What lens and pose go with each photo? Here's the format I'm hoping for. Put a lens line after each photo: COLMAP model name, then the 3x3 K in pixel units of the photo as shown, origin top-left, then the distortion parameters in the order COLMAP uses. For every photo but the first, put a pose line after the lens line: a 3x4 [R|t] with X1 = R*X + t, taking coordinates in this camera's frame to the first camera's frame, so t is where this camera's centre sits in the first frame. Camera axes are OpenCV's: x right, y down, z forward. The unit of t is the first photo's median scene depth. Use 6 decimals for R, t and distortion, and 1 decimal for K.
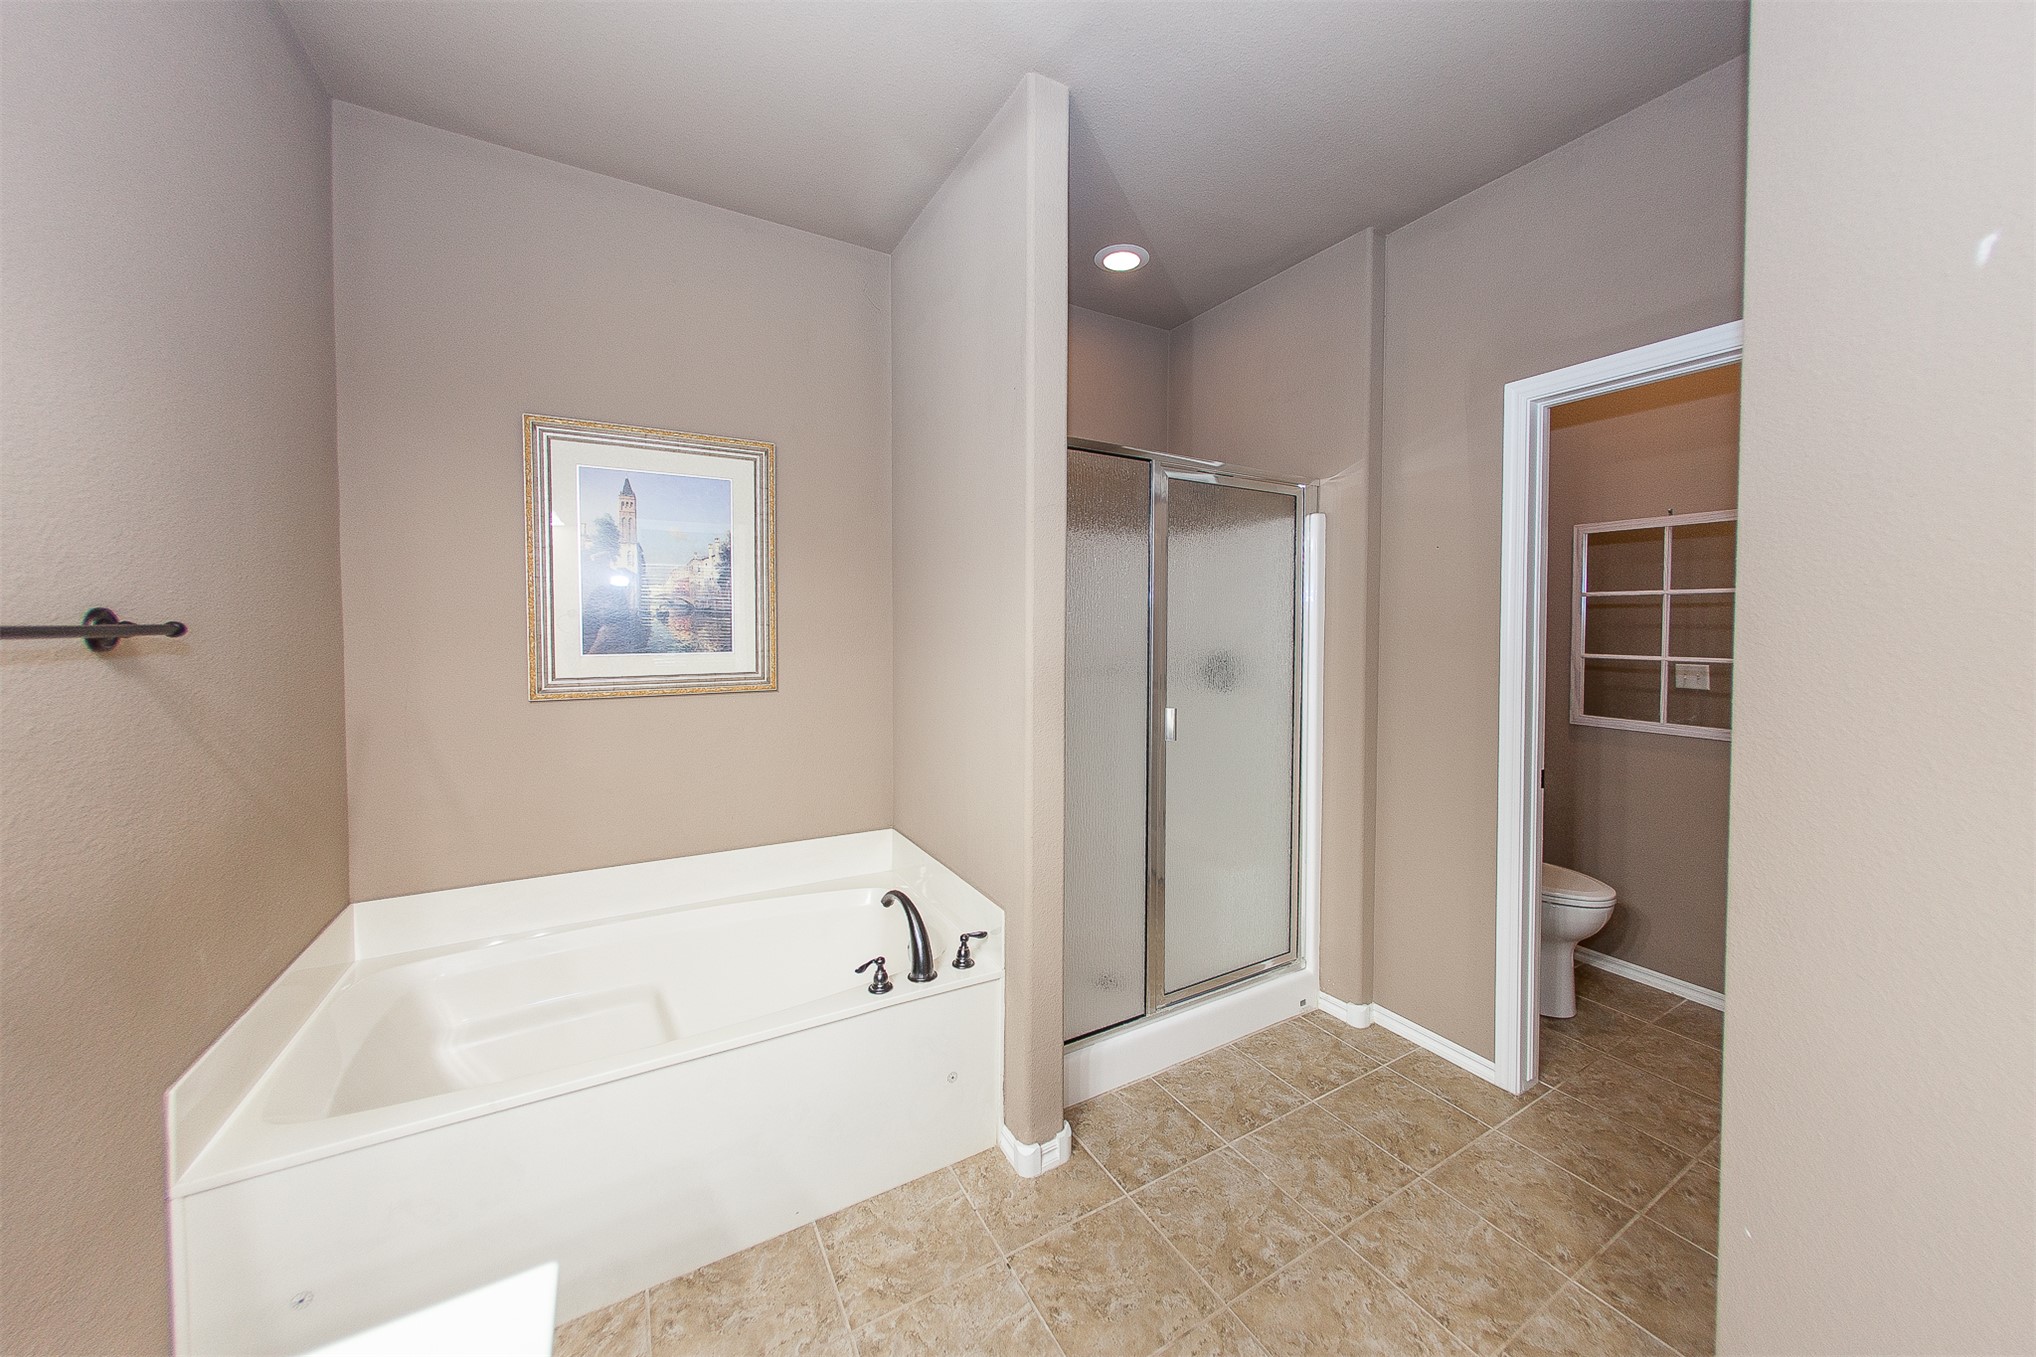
lens RADIAL K [[726.4, 0, 1072.5], [0, 726.4, 638.1], [0, 0, 1]] dist [-0.000558, -0.000031]
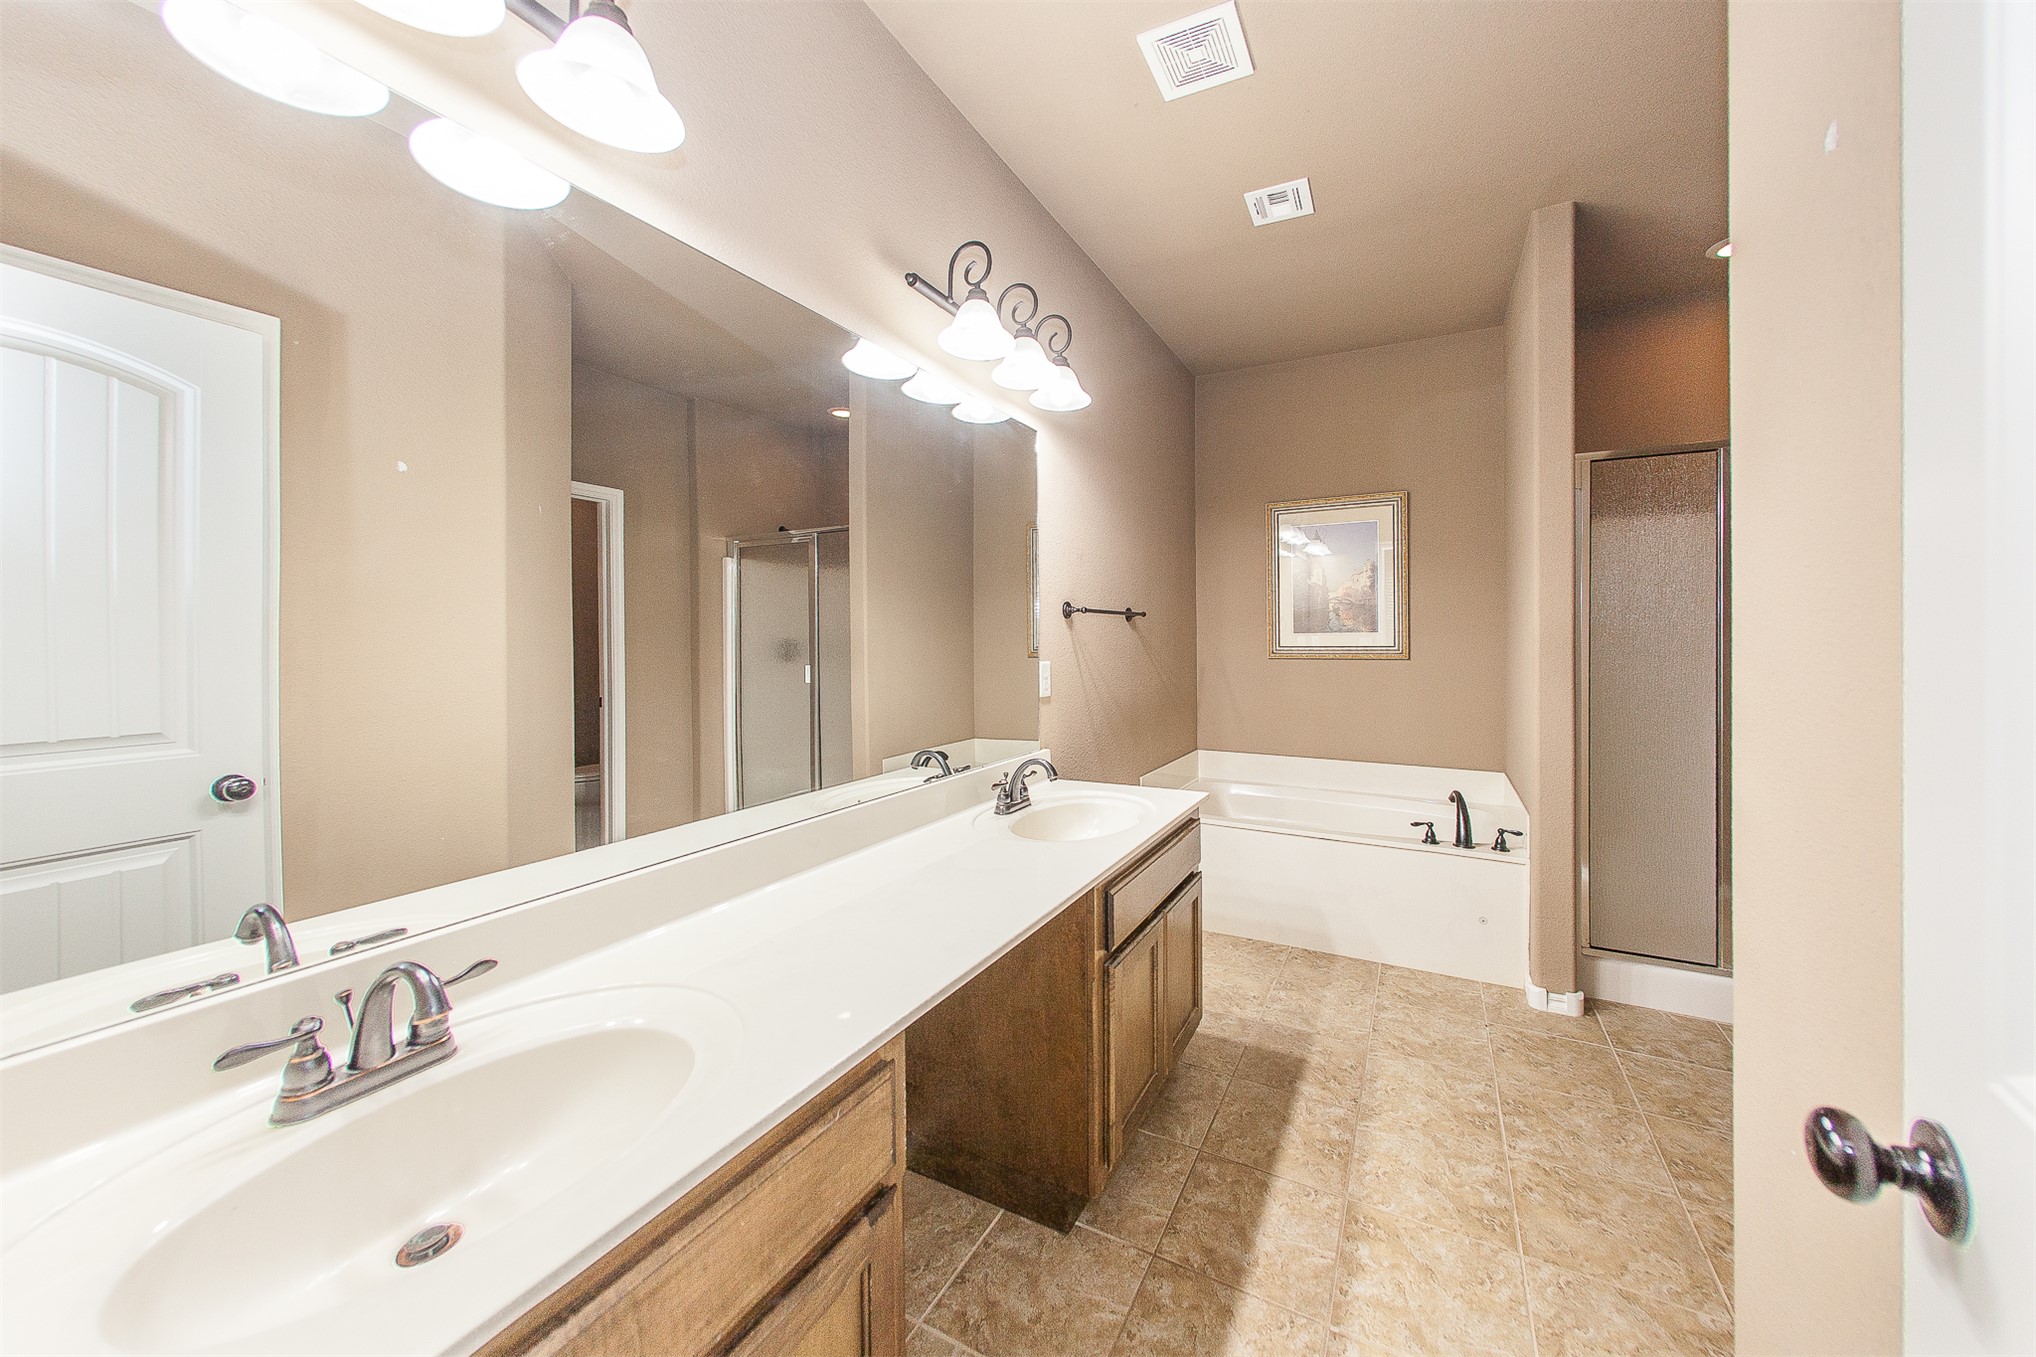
lens RADIAL K [[754.3, 0, 1033.0], [0, 754.3, 647.7], [0, 0, 1]] dist [-0.000695, -0.000041]
pose [[0.495035, 0.003112, -0.868867, 0.676290], [-0.013706, 0.999897, -0.004228, 0.083465], [0.868765, 0.014001, 0.495027, -0.508634]]
